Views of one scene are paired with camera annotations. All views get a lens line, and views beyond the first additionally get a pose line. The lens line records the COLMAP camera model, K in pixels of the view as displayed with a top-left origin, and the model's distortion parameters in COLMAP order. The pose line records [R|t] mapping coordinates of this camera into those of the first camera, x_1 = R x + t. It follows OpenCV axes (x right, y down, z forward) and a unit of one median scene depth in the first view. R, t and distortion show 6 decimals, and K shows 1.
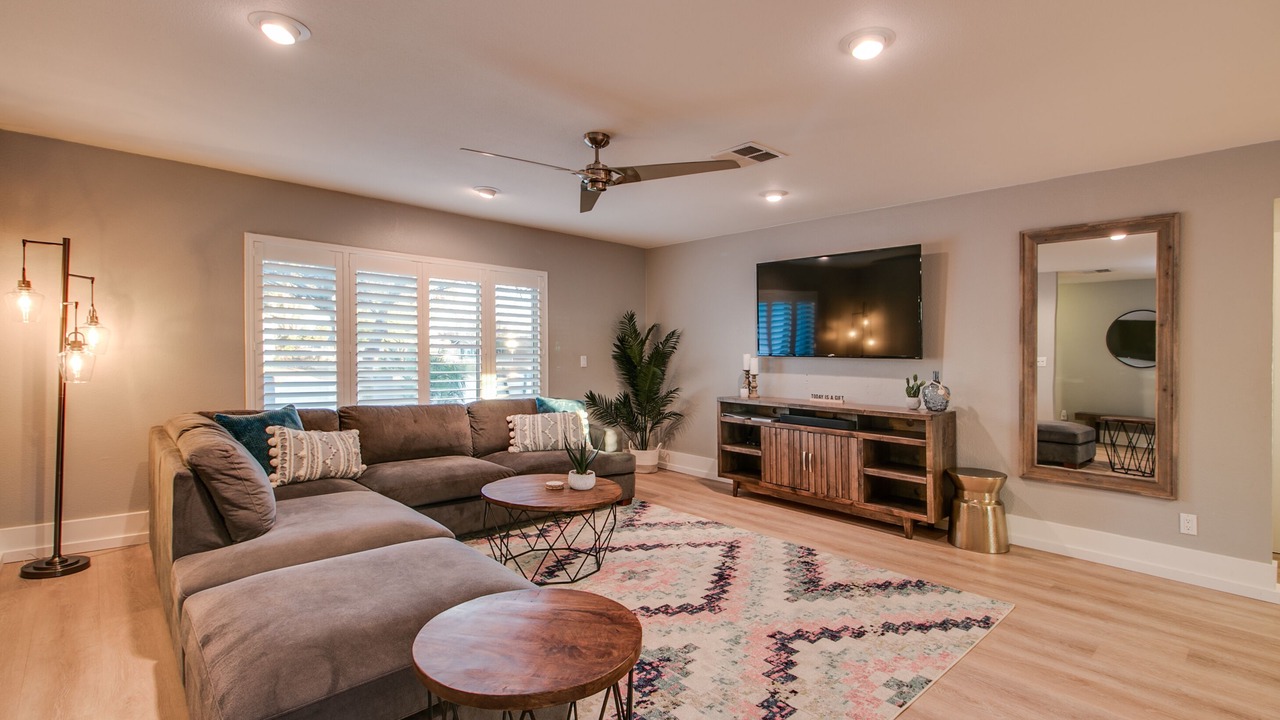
lens RADIAL K [[587.2, 0, 638.9], [0, 587.2, 357.8], [0, 0, 1]] dist [0.015189, -0.010204]
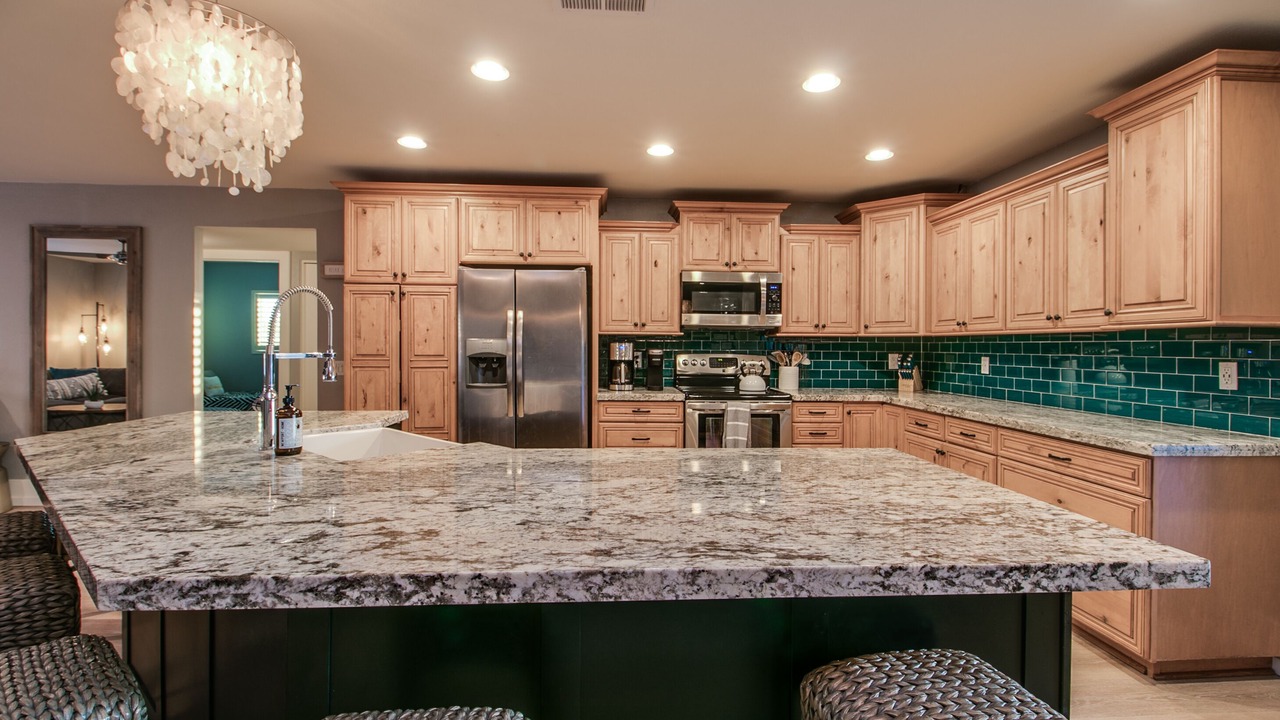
lens RADIAL K [[587.2, 0, 639.0], [0, 587.2, 338.2], [0, 0, 1]] dist [0.015189, -0.010204]
pose [[0.634795, -0.000794, 0.772680, 0.613914], [0.007300, 0.999961, -0.004970, 0.017679], [-0.772646, 0.008796, 0.634776, -0.708231]]
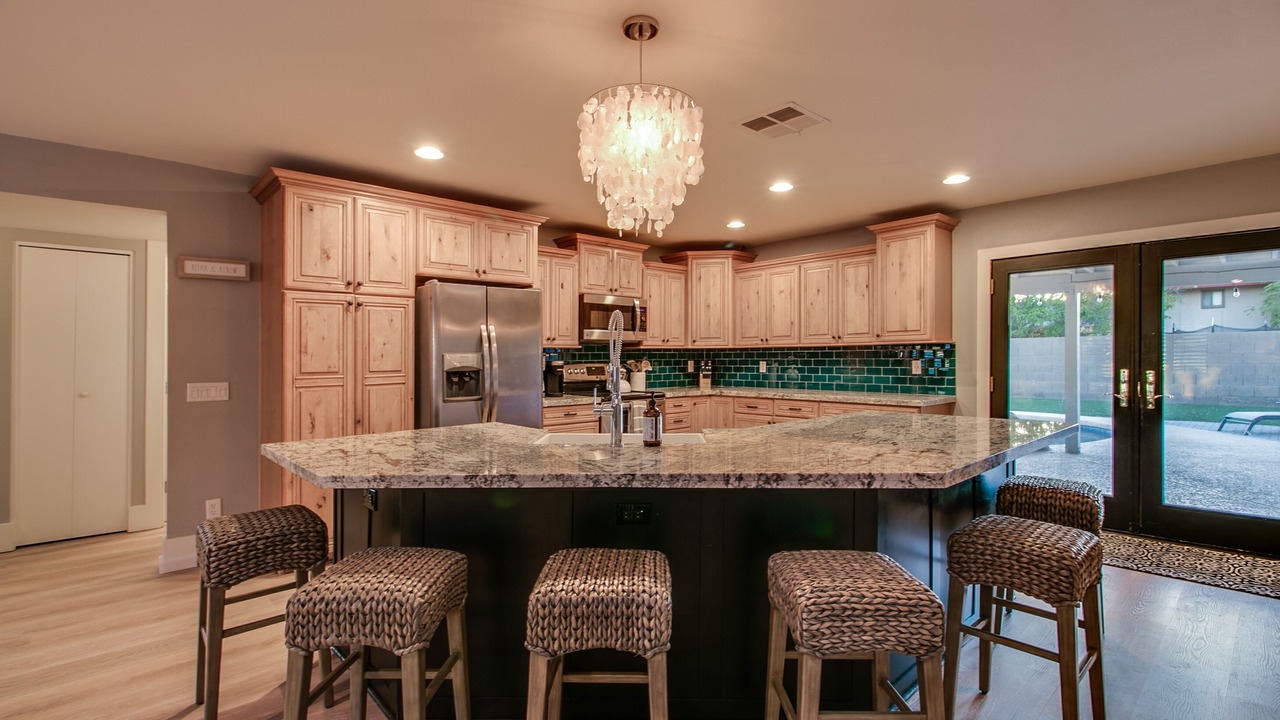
lens RADIAL K [[587.2, 0, 638.4], [0, 587.2, 356.5], [0, 0, 1]] dist [0.015189, -0.010204]
pose [[0.001410, -0.016045, 0.999870, 0.143275], [0.014575, 0.999765, 0.016022, 0.004355], [-0.999893, 0.014551, 0.001643, -0.097109]]
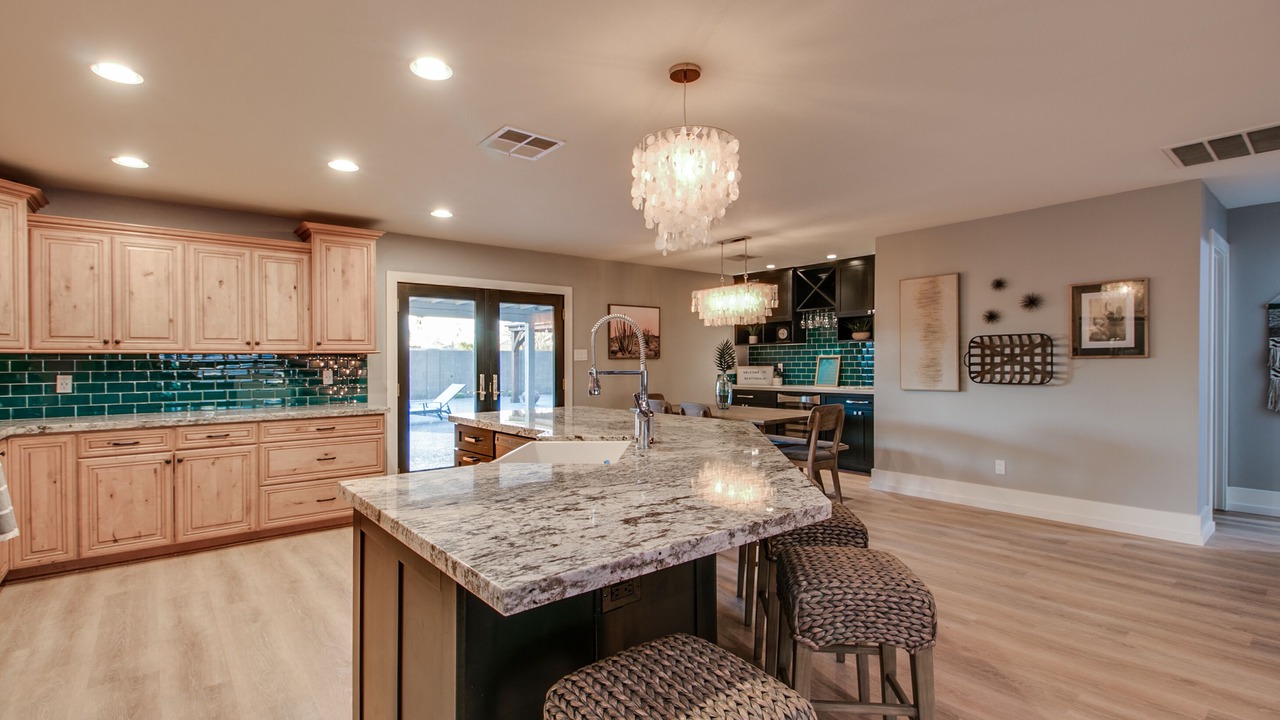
lens RADIAL K [[587.2, 0, 639.5], [0, 587.2, 359.5], [0, 0, 1]] dist [0.015189, -0.010204]
pose [[-0.998255, -0.008485, 0.058433, 0.791058], [-0.008309, 0.999960, 0.003260, 0.010665], [-0.058459, 0.002769, -0.998286, 0.619028]]
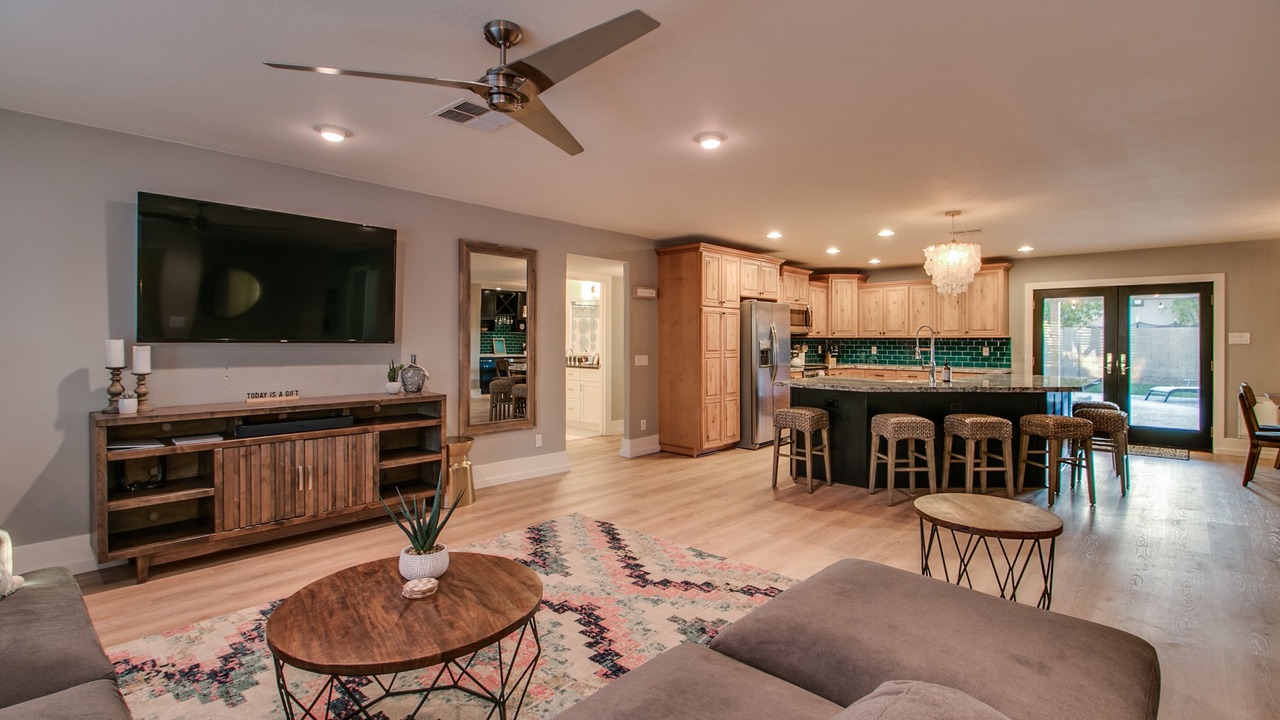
lens RADIAL K [[587.2, 0, 641.4], [0, 587.2, 334.5], [0, 0, 1]] dist [0.015189, -0.010204]
pose [[-0.081920, -0.007809, 0.996608, -0.727580], [0.000713, 0.999969, 0.007894, -0.026372], [-0.996639, 0.001357, -0.081912, 0.859717]]
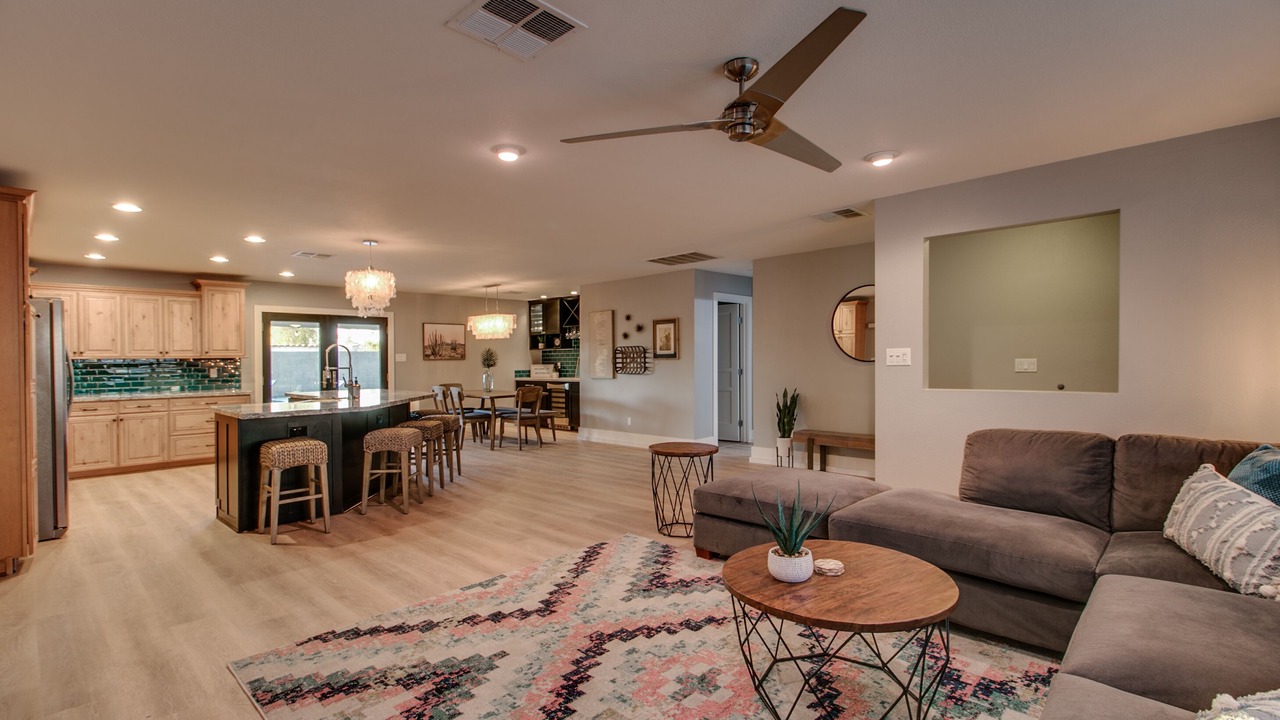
lens RADIAL K [[587.2, 0, 640.2], [0, 587.2, 358.6], [0, 0, 1]] dist [0.015189, -0.010204]
pose [[-0.997802, -0.004980, -0.066074, 0.107353], [-0.005269, 0.999977, 0.004199, -0.010285], [0.066052, 0.004538, -0.997806, 1.662877]]
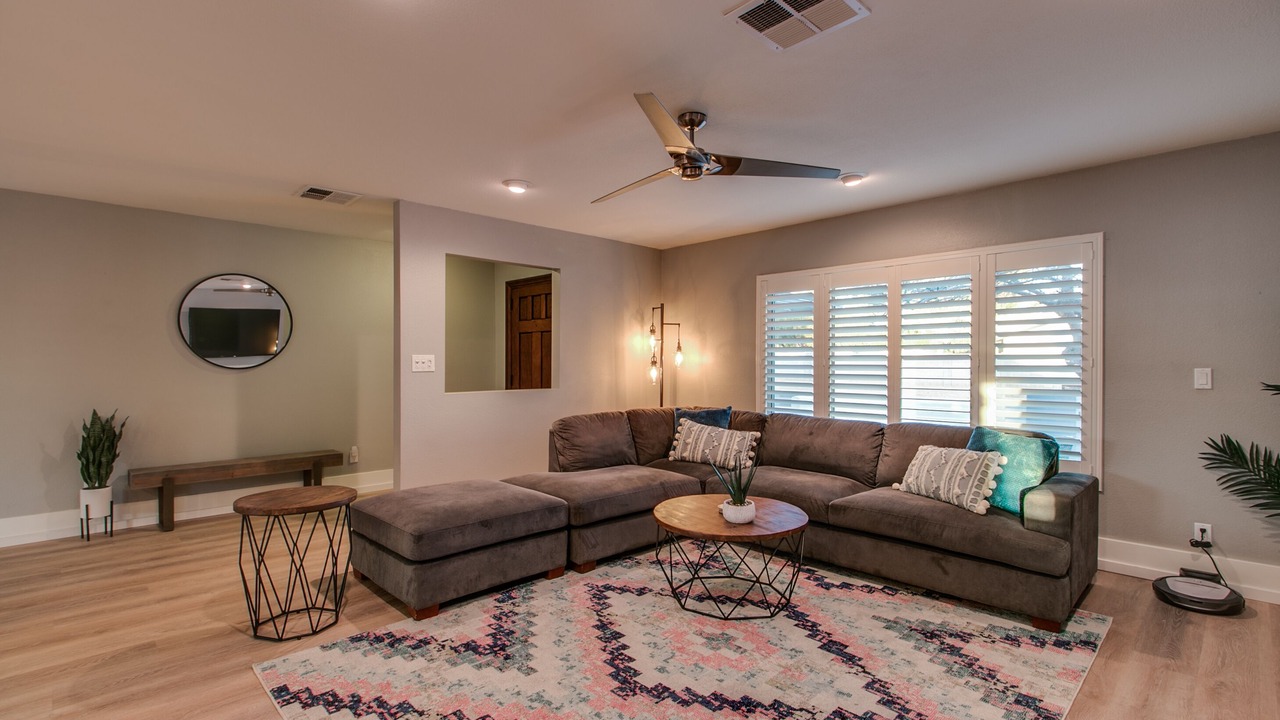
lens RADIAL K [[587.2, 0, 643.9], [0, 587.2, 376.9], [0, 0, 1]] dist [0.015189, -0.010204]
pose [[0.028802, 0.006588, -0.999563, 0.778260], [-0.006016, 0.999961, 0.006417, 0.008089], [0.999567, 0.005828, 0.028840, 0.865455]]
